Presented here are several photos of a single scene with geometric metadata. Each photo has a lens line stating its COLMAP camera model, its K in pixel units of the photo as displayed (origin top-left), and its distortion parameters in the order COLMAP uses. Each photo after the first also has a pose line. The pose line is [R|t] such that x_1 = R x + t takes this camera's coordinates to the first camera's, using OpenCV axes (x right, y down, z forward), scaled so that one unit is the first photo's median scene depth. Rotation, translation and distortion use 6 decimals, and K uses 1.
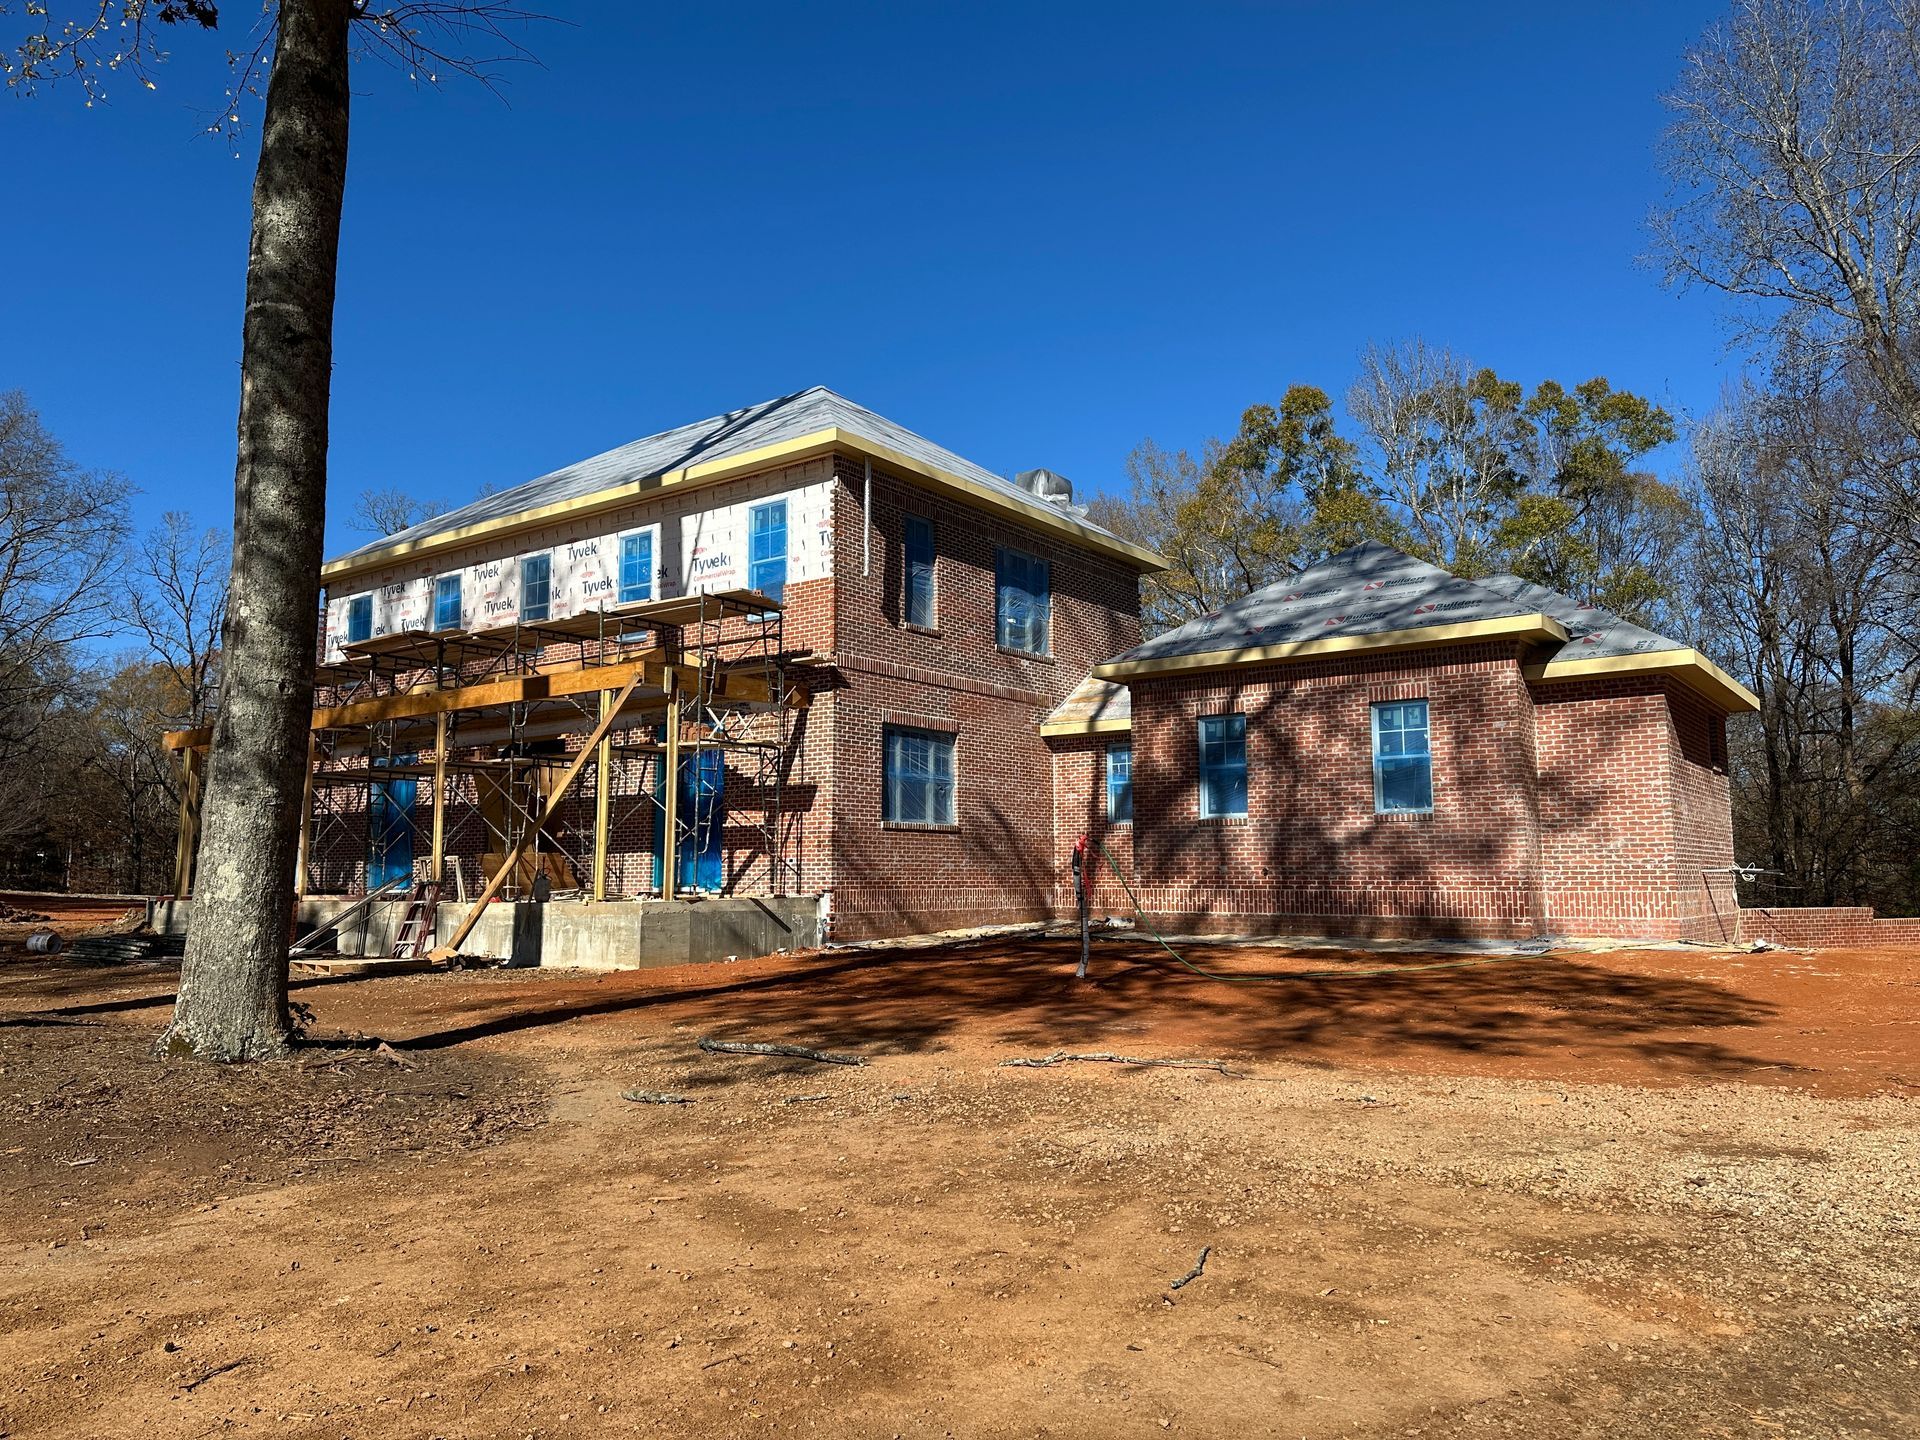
lens RADIAL K [[1341.1, 0, 954.1], [0, 1341.1, 725.5], [0, 0, 1]] dist [0.121218, -0.166851]
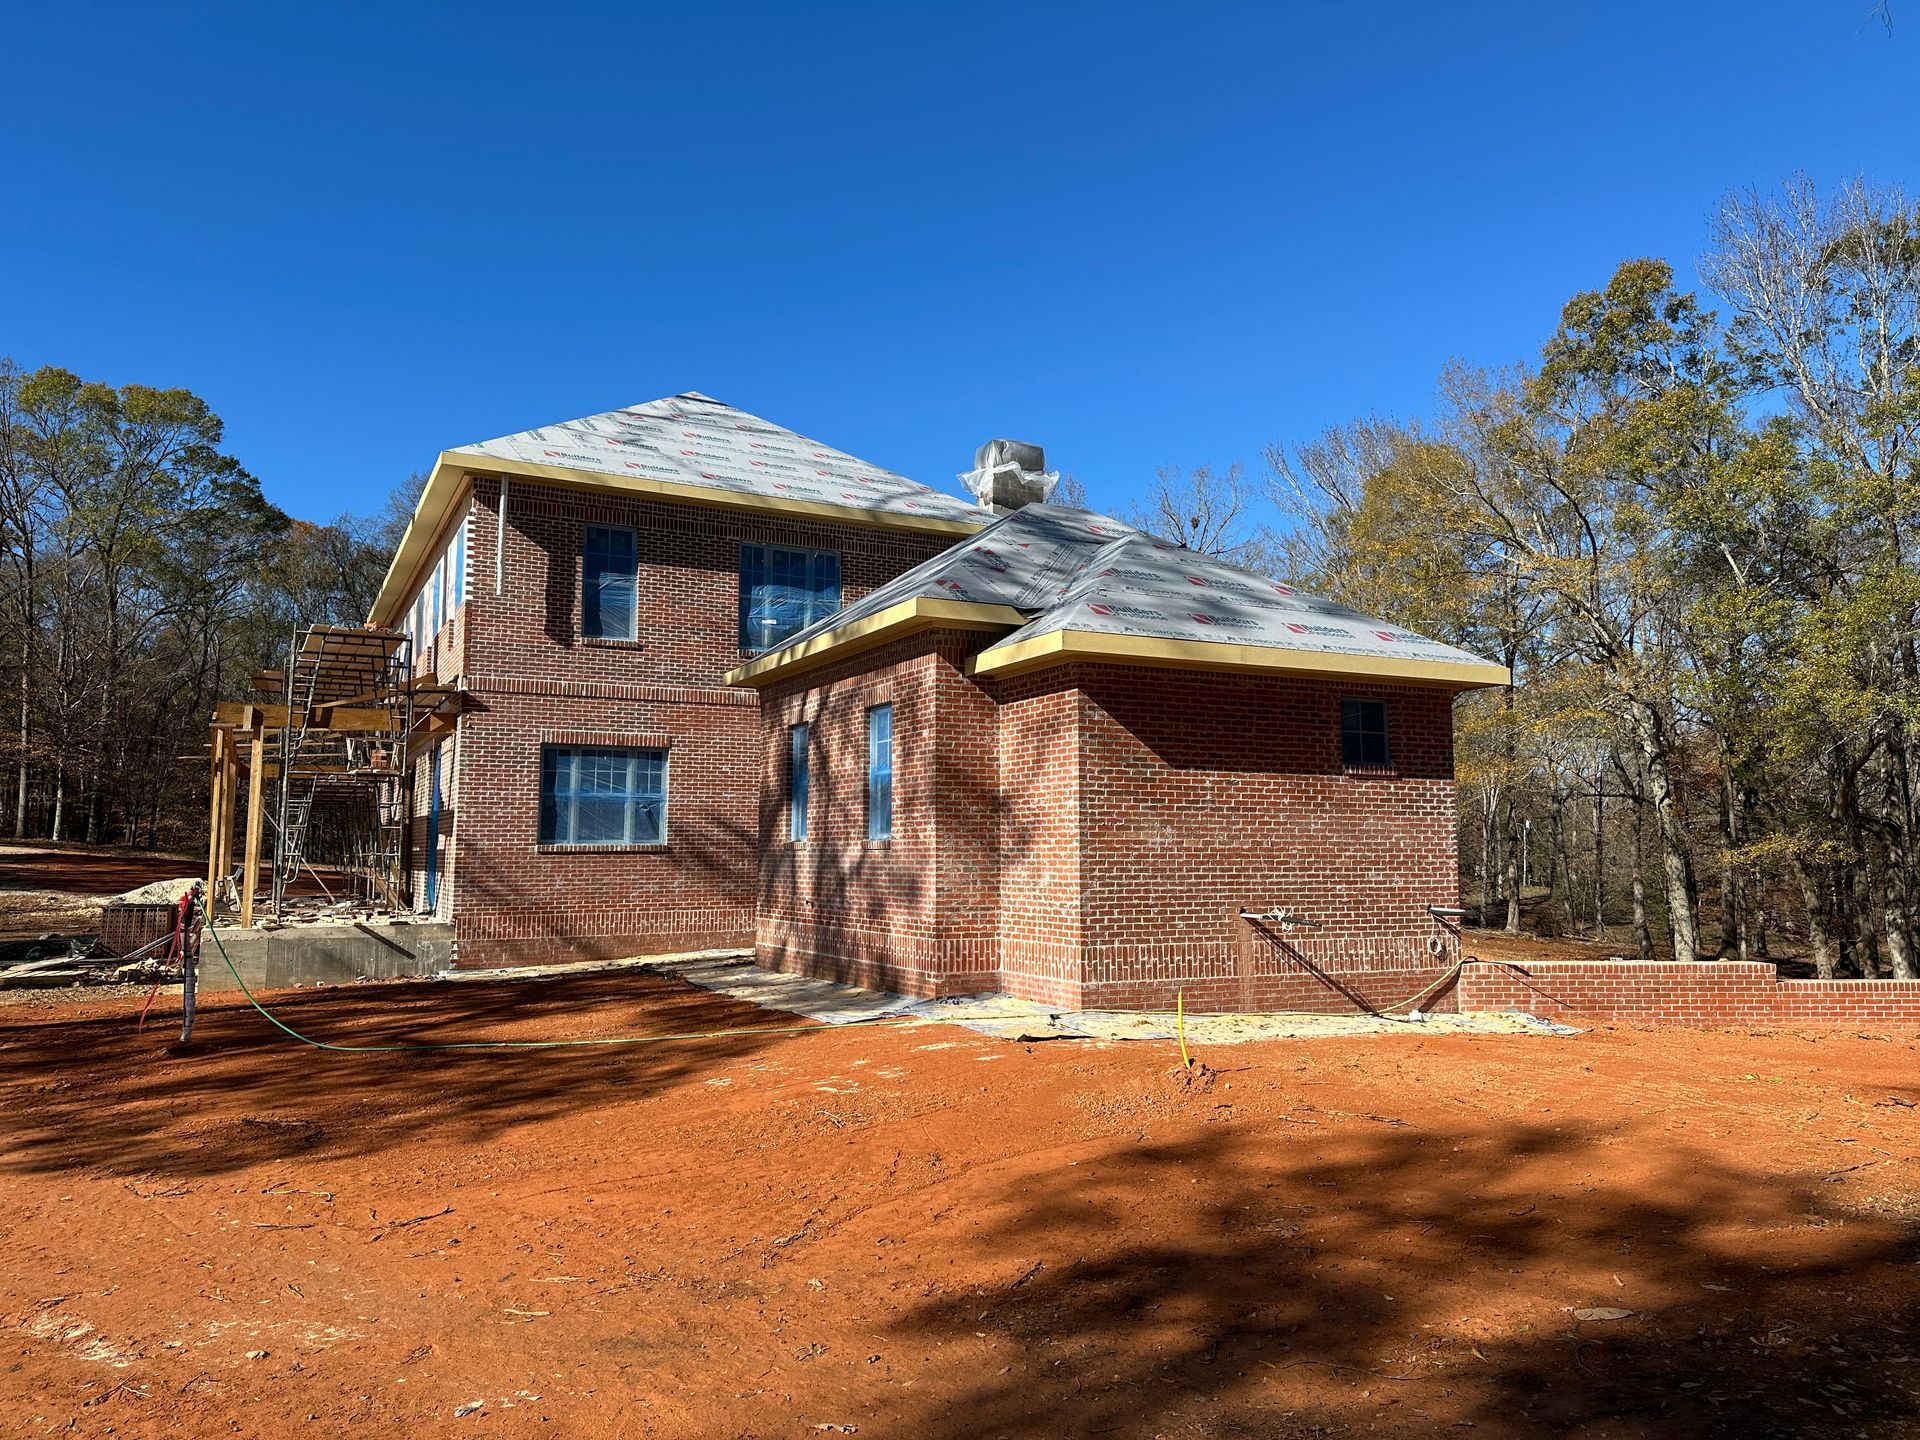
lens RADIAL K [[1341.1, 0, 954.1], [0, 1341.1, 725.5], [0, 0, 1]] dist [0.121218, -0.166851]
pose [[0.901714, -0.039227, -0.430550, 0.640599], [0.048450, 0.998771, 0.010474, -0.011060], [0.429610, -0.030305, 0.902506, 0.239097]]
